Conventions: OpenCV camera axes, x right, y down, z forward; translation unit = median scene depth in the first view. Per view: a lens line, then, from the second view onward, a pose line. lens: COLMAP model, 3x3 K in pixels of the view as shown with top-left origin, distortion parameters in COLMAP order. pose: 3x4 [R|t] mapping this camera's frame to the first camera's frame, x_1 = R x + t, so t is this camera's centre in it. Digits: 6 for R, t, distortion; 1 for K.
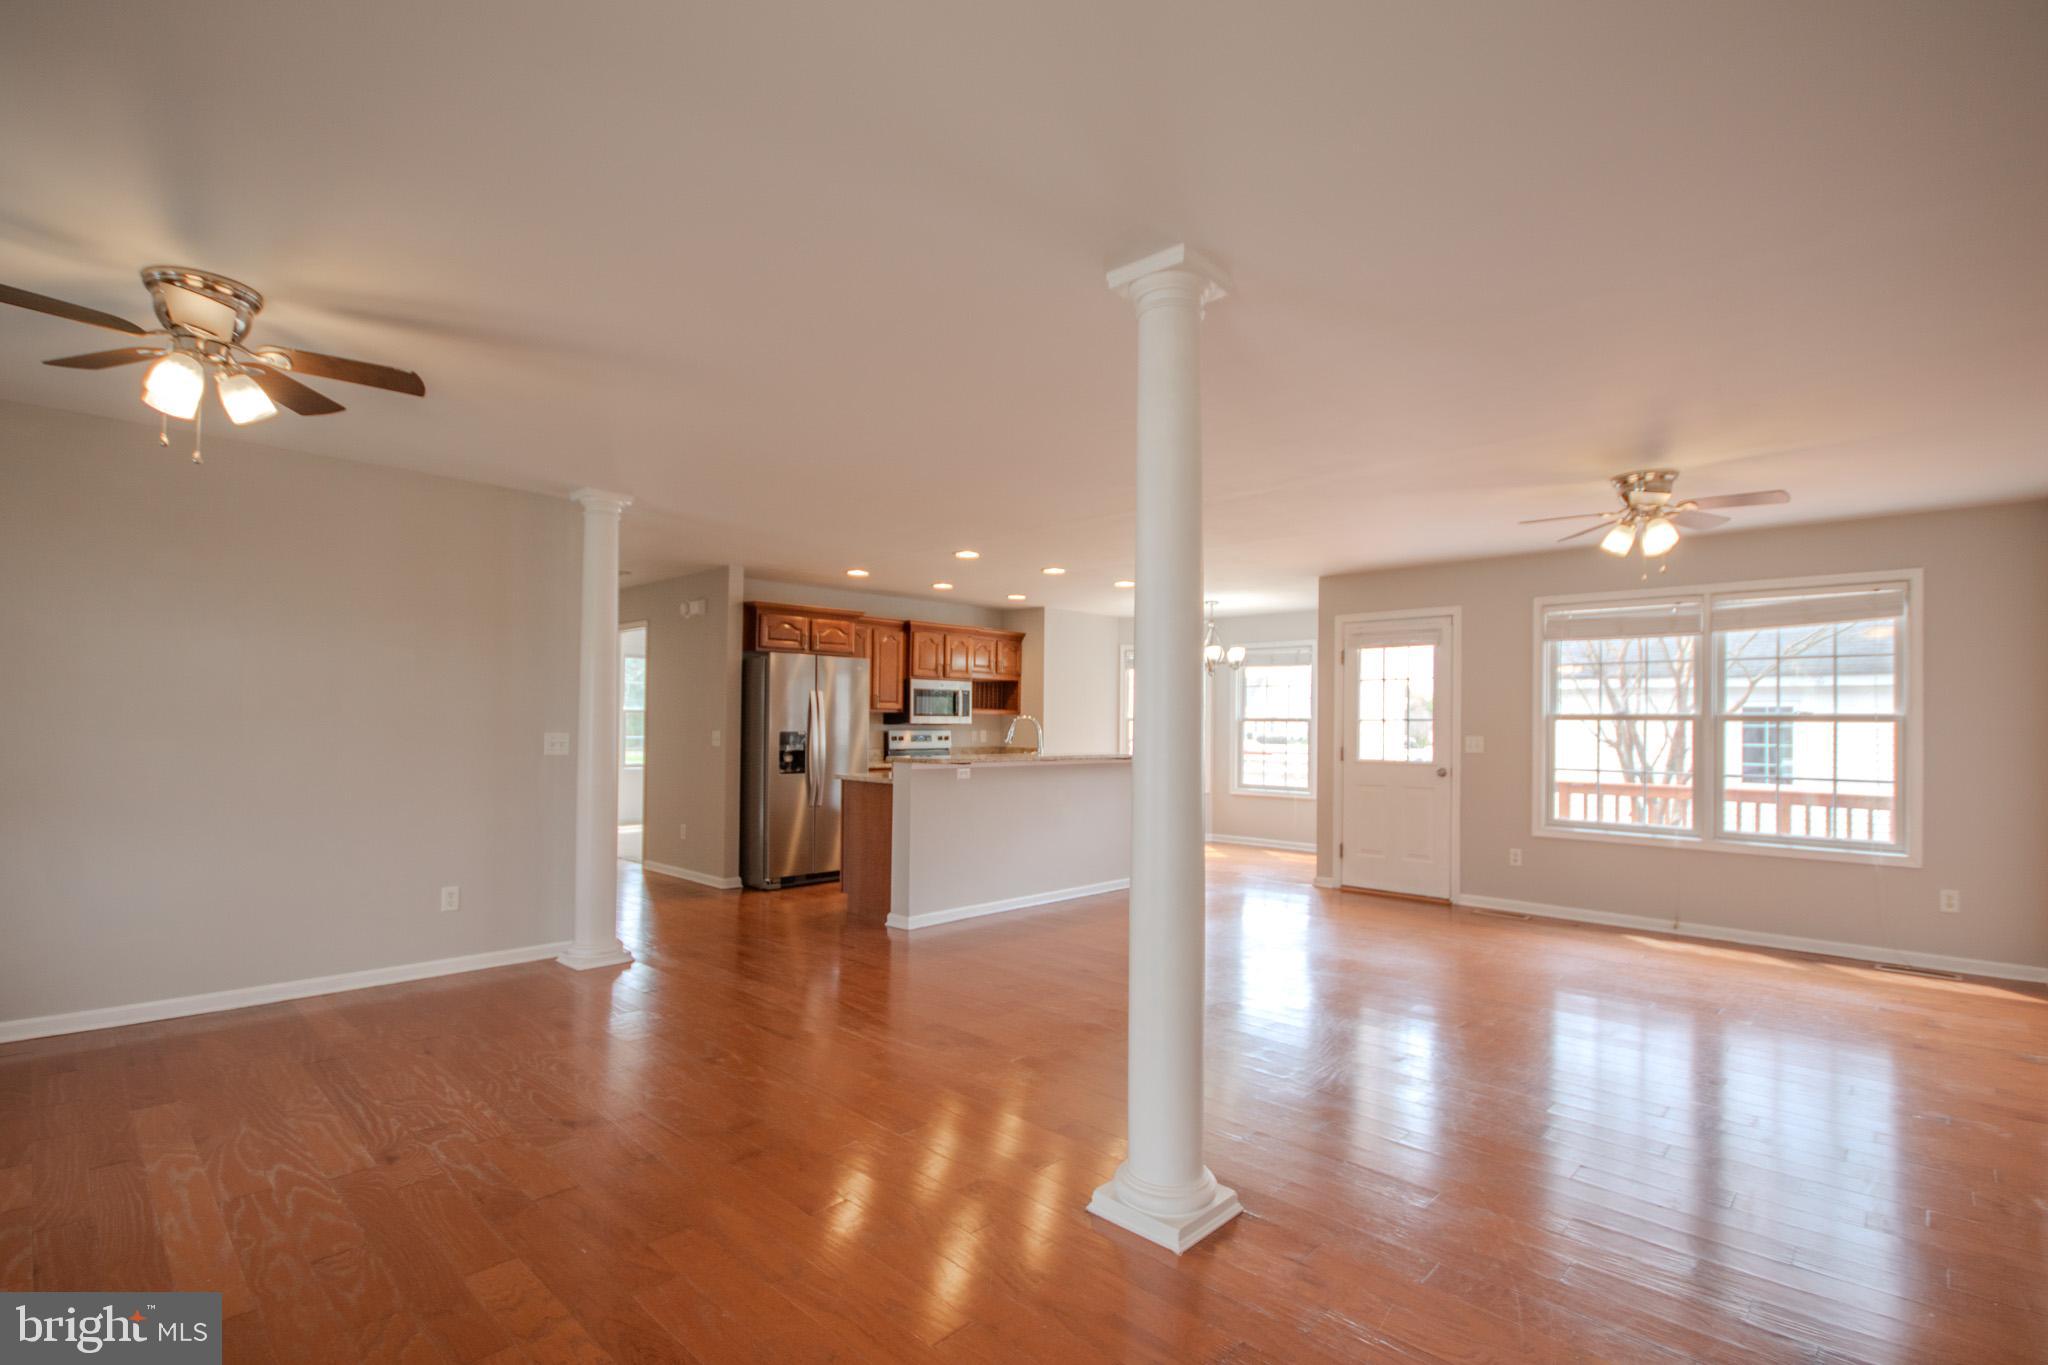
lens RADIAL K [[933.9, 0, 1029.4], [0, 933.9, 714.2], [0, 0, 1]] dist [-0.003884, -0.000563]
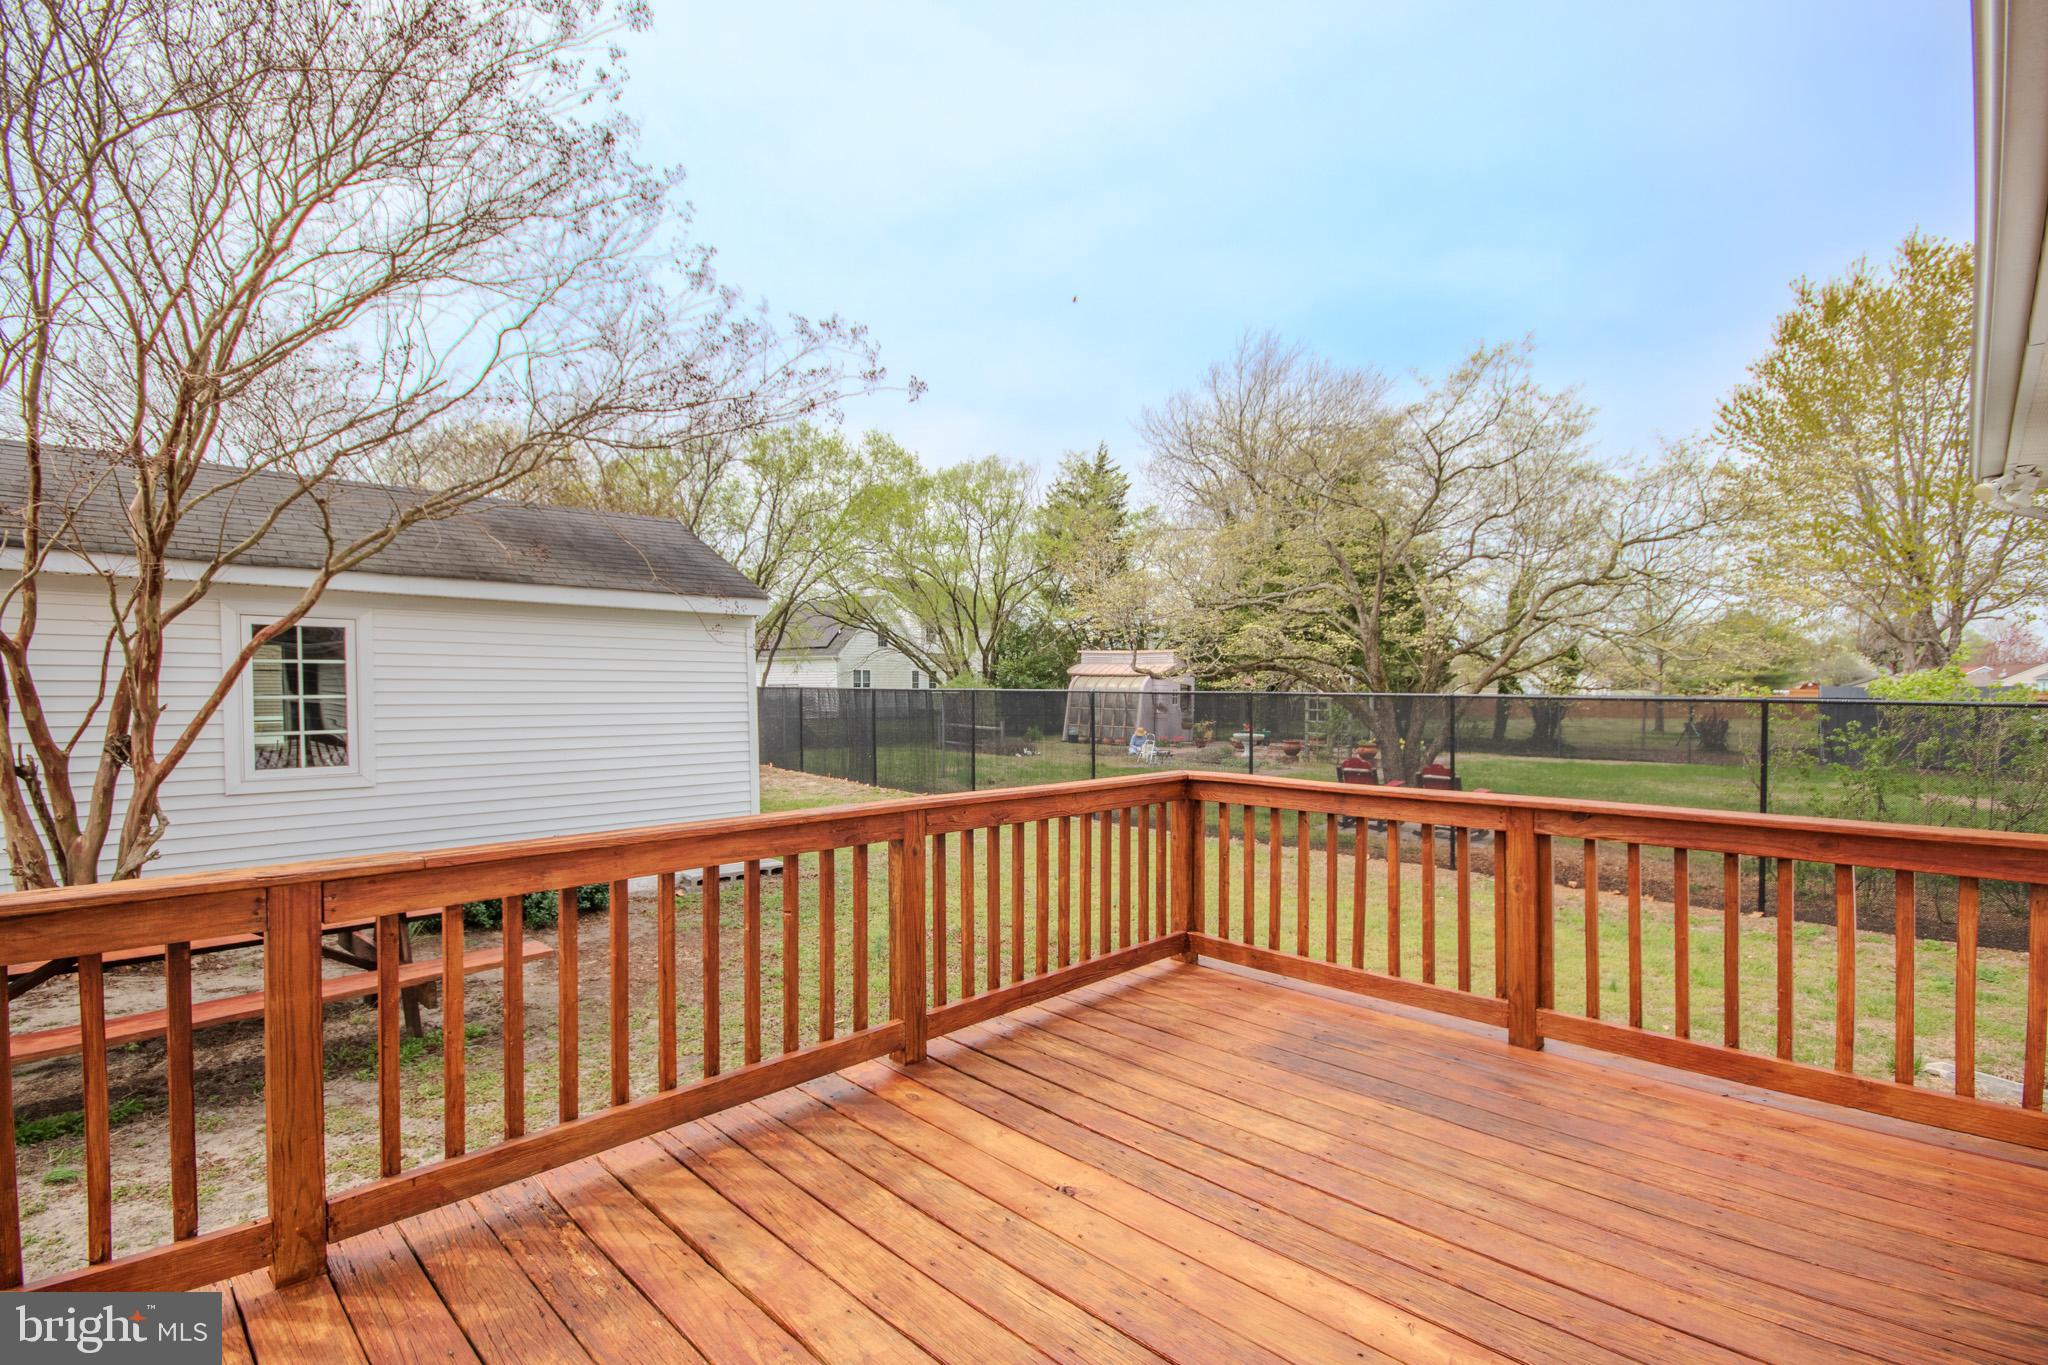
lens RADIAL K [[982.9, 0, 1003.9], [0, 982.9, 709.1], [0, 0, 1]] dist [-0.000390, -0.000198]
pose [[0.023203, -0.036799, 0.999053, 0.405391], [-0.010901, 0.999254, 0.037059, 0.026608], [-0.999671, -0.011750, 0.022785, 1.034948]]
